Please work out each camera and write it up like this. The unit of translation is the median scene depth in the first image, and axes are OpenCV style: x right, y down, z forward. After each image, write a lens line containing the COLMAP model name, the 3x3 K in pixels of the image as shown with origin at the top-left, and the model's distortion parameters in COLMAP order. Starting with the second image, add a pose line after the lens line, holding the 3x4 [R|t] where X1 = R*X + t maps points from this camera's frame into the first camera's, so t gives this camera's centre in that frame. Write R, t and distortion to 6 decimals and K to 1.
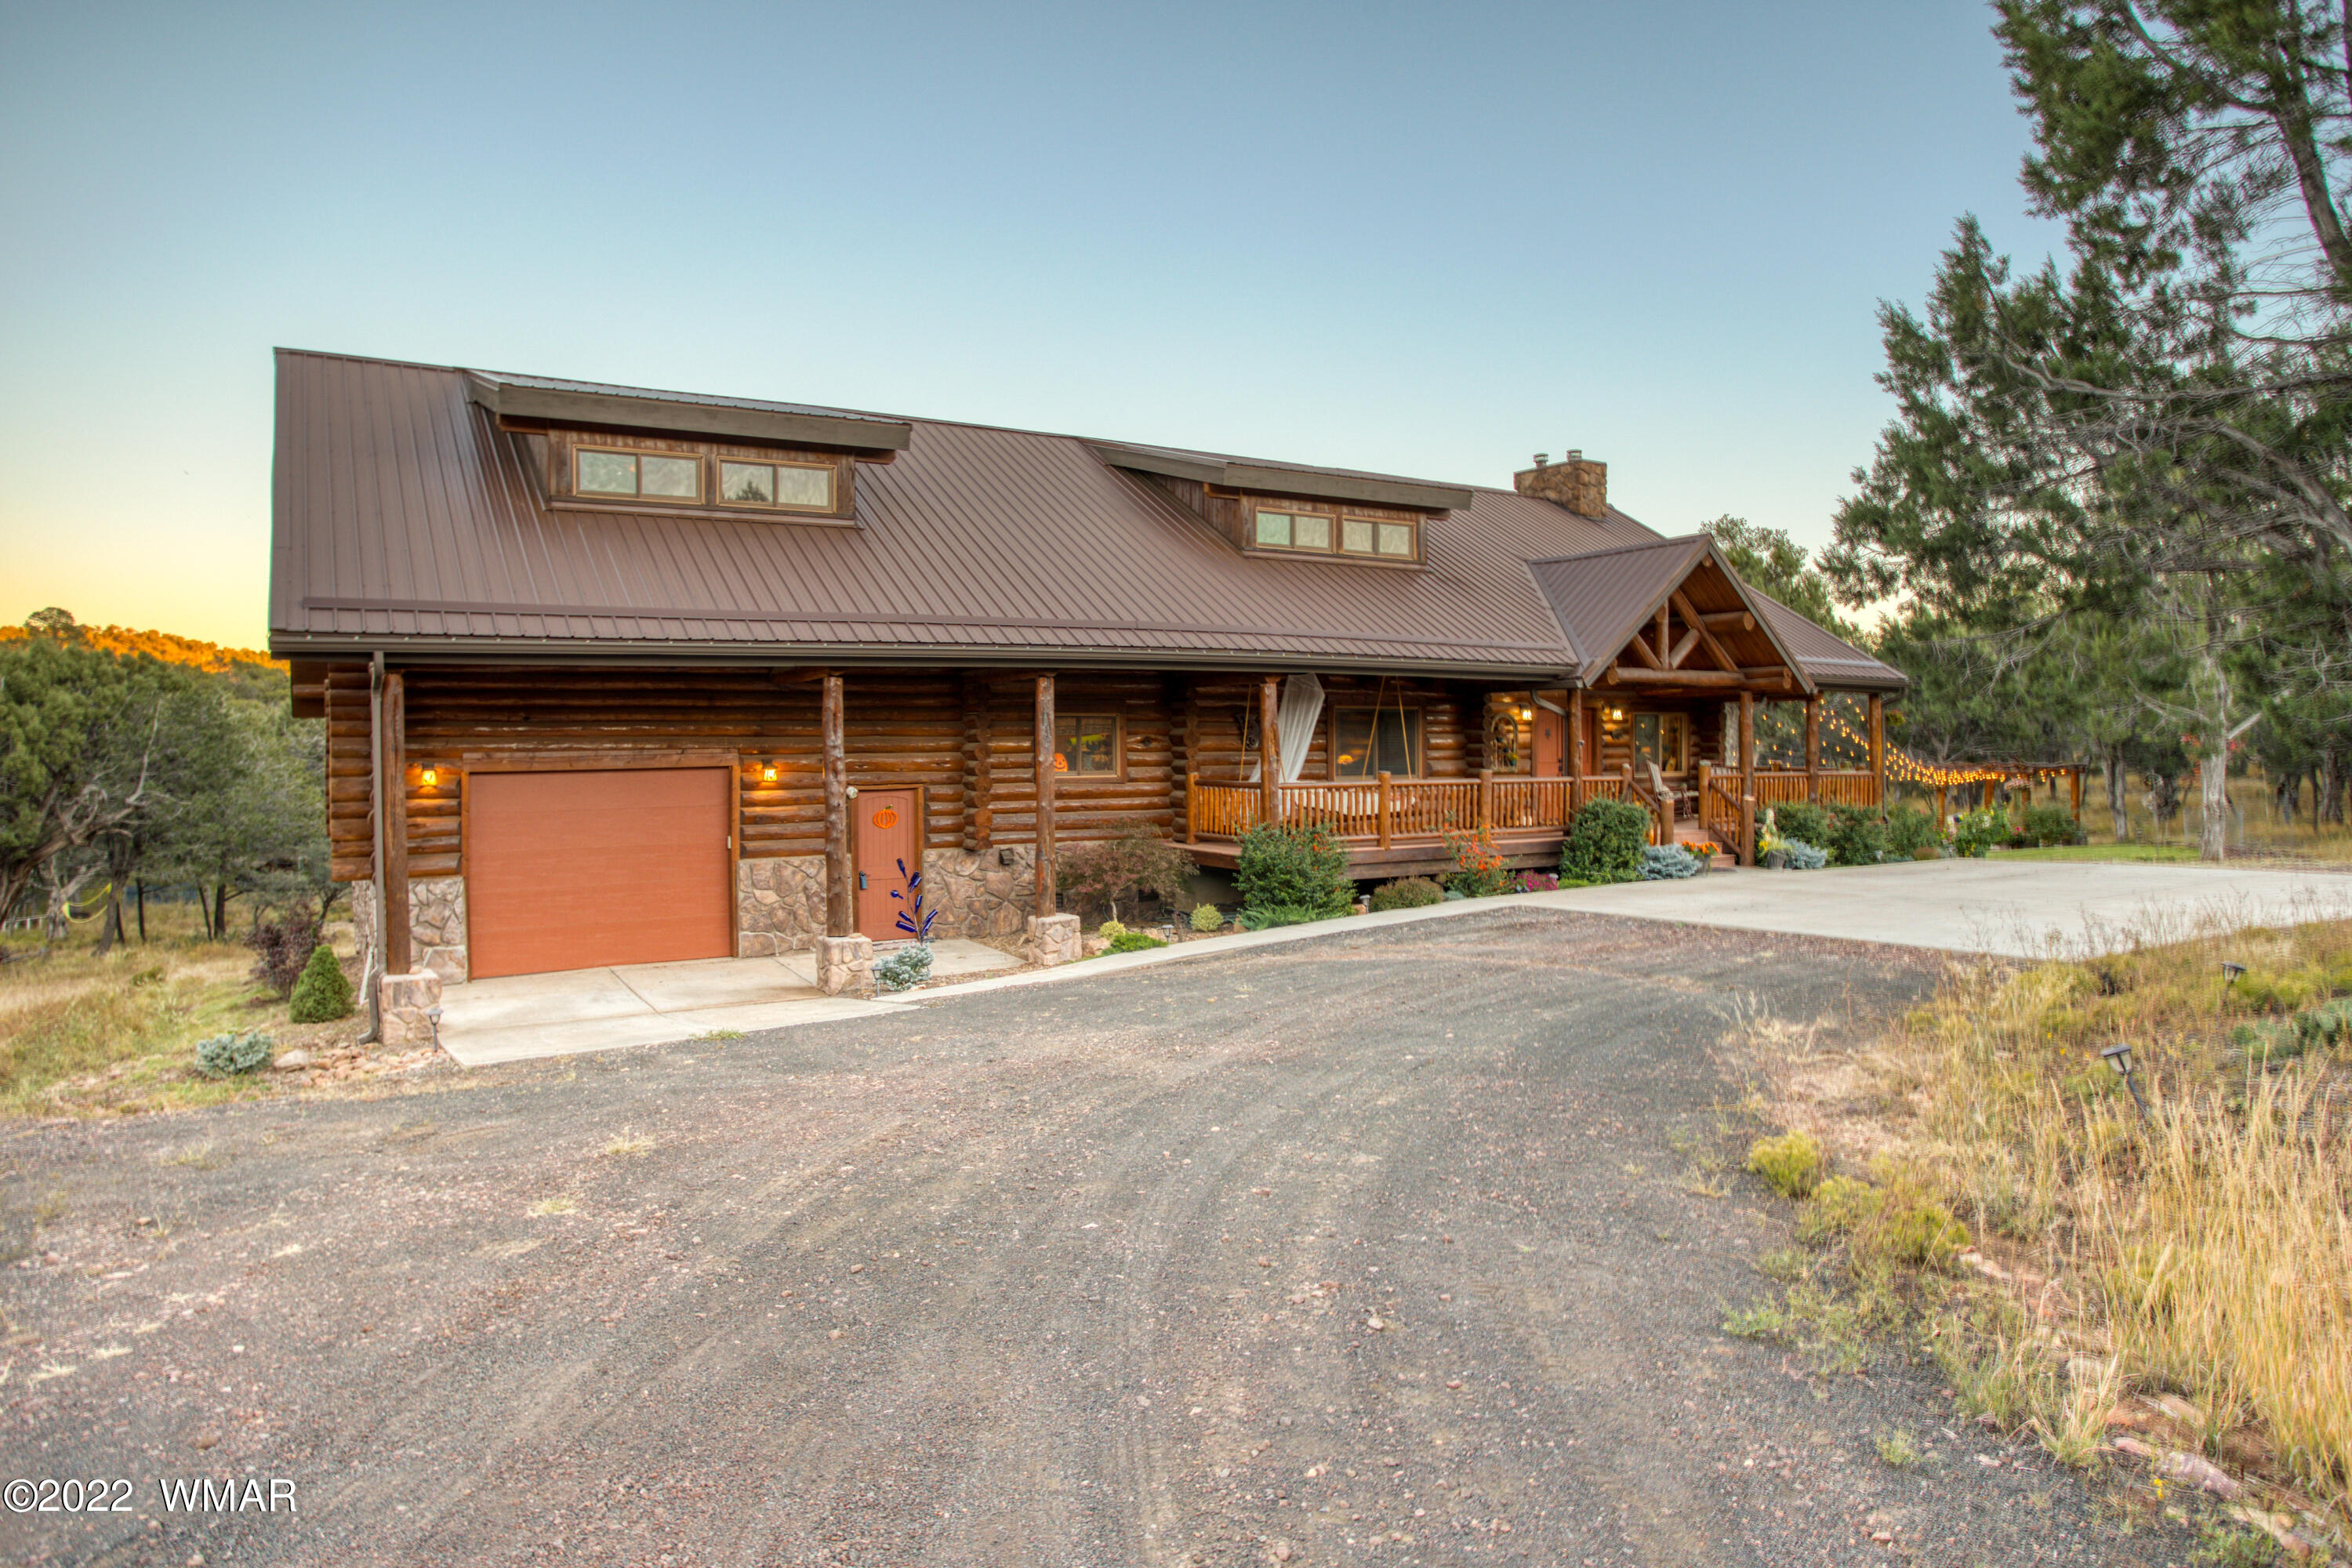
lens RADIAL K [[1404.0, 0, 1182.9], [0, 1404.0, 772.7], [0, 0, 1]] dist [-0.028356, 0.009272]
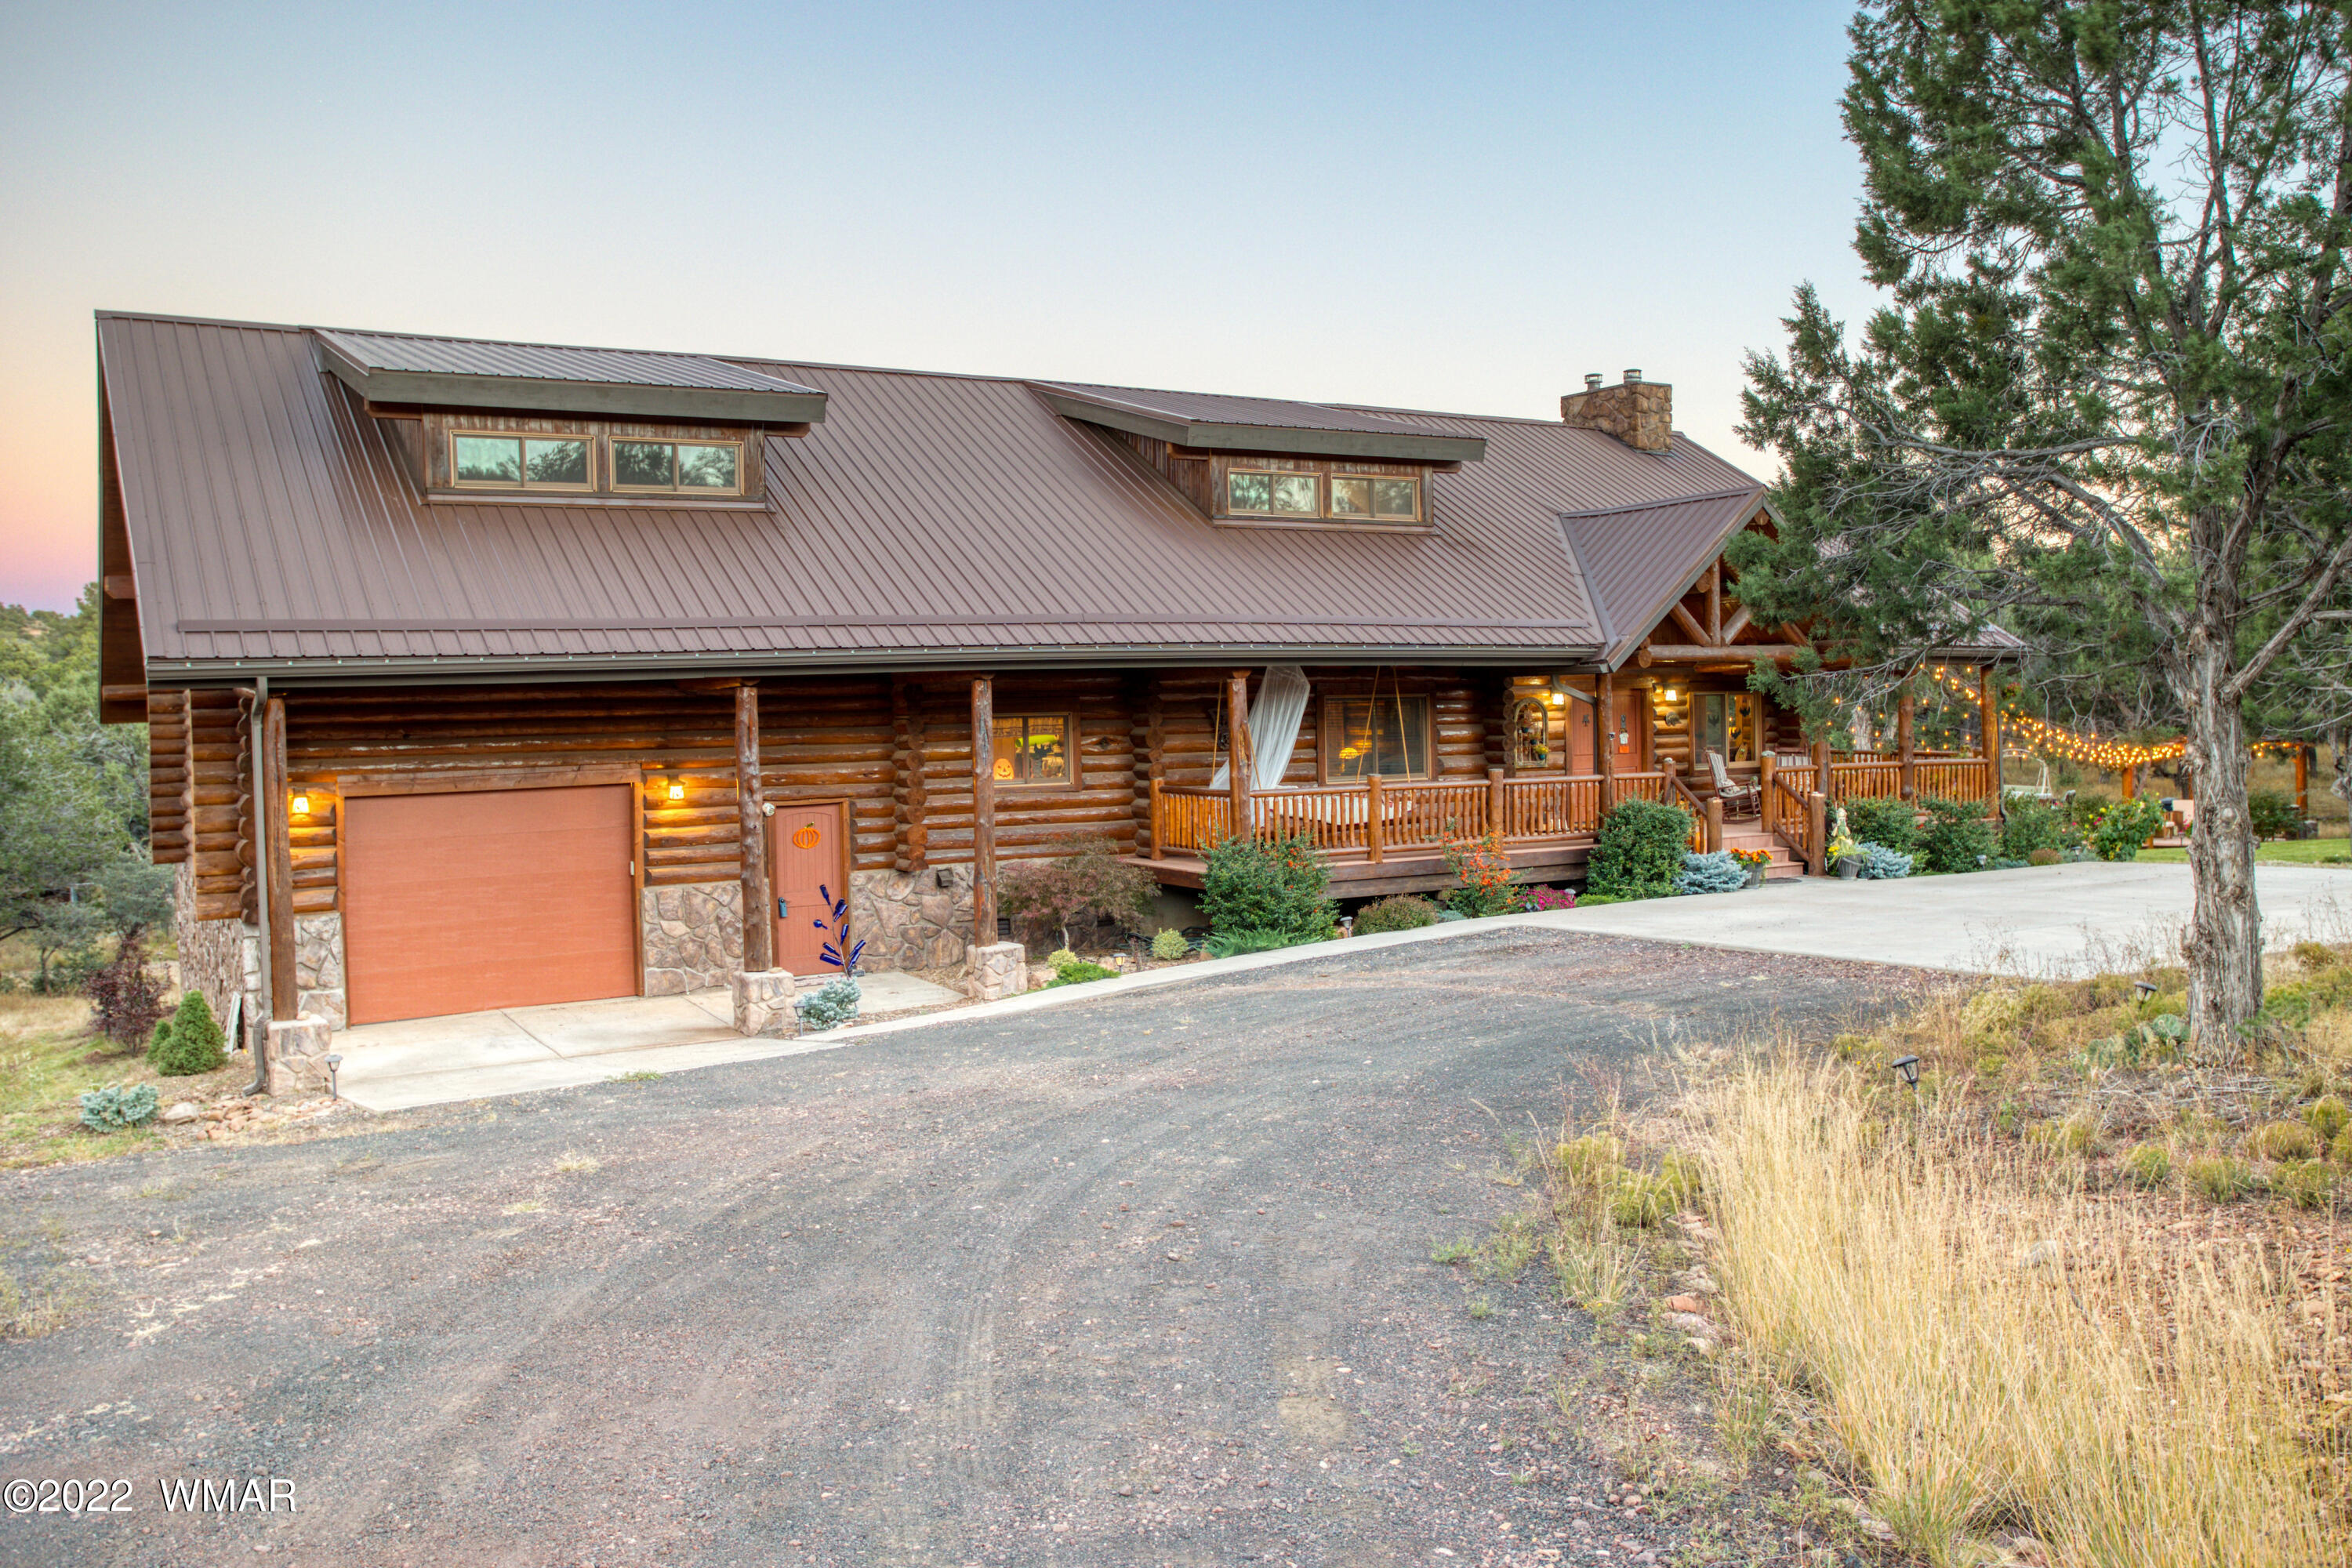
lens RADIAL K [[1875.4, 0, 1166.7], [0, 1875.4, 767.7], [0, 0, 1]] dist [0.027984, -0.007986]
pose [[0.999682, -0.015258, -0.020060, 0.044077], [0.015497, 0.999810, 0.011821, -0.024177], [0.019876, -0.012128, 0.999729, -0.200463]]
